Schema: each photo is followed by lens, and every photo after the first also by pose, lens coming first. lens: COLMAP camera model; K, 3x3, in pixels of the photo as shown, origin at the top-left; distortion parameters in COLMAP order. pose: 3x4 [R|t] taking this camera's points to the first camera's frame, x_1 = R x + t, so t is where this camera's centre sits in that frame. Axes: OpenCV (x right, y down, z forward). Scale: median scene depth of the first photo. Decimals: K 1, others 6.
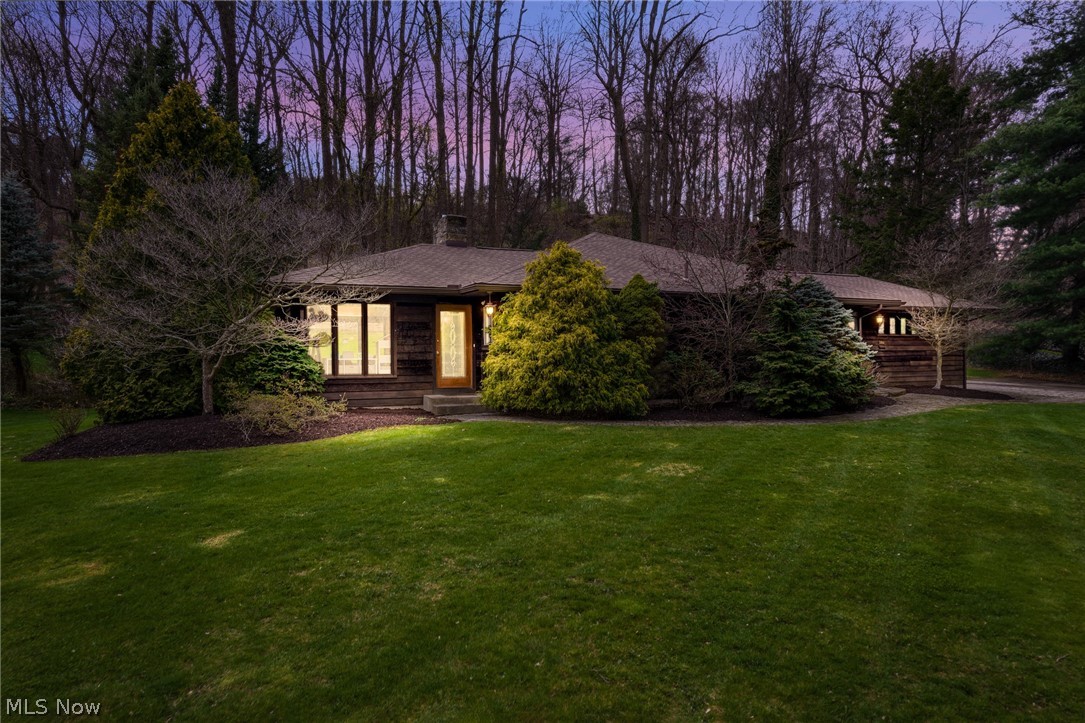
lens RADIAL K [[676.7, 0, 539.3], [0, 676.7, 357.6], [0, 0, 1]] dist [0.002859, 0.001925]
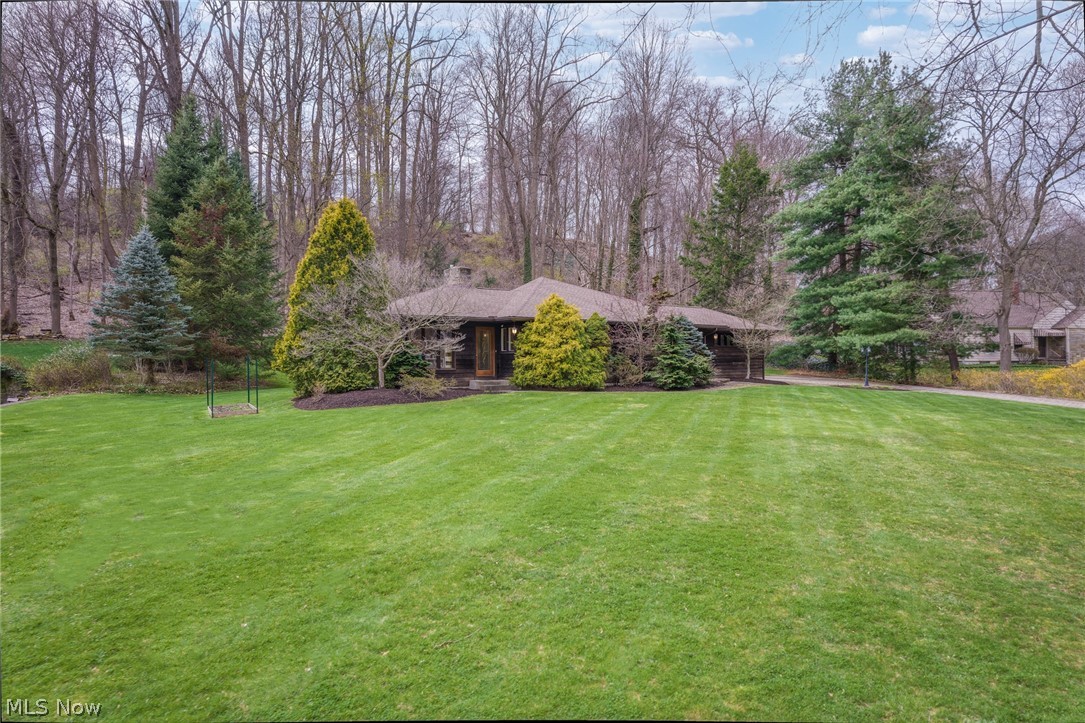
lens RADIAL K [[676.7, 0, 539.3], [0, 676.7, 357.6], [0, 0, 1]] dist [0.002859, 0.001925]
pose [[0.975166, 0.002295, 0.221461, -0.408120], [-0.000125, 0.999952, -0.009811, 0.016604], [-0.221473, 0.009540, 0.975120, -0.744201]]
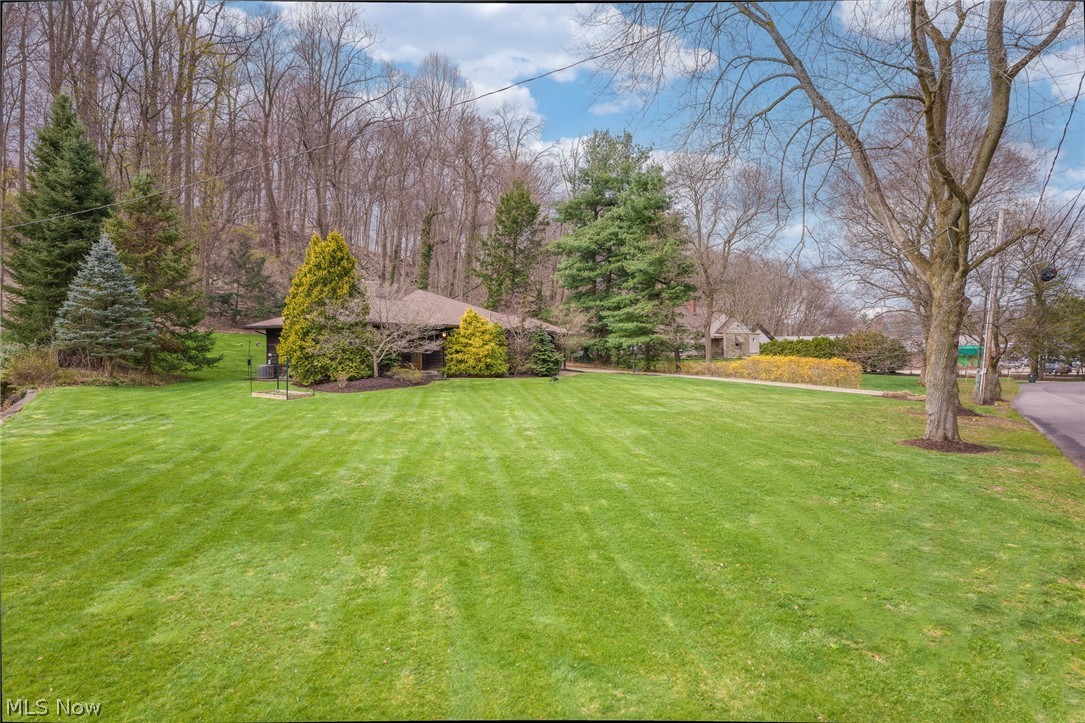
lens RADIAL K [[676.7, 0, 539.3], [0, 676.7, 357.6], [0, 0, 1]] dist [0.002859, 0.001925]
pose [[0.785523, -0.001713, 0.618830, -1.333067], [0.001181, 0.999998, 0.001269, 0.008682], [-0.618832, -0.000265, 0.785524, -1.131962]]
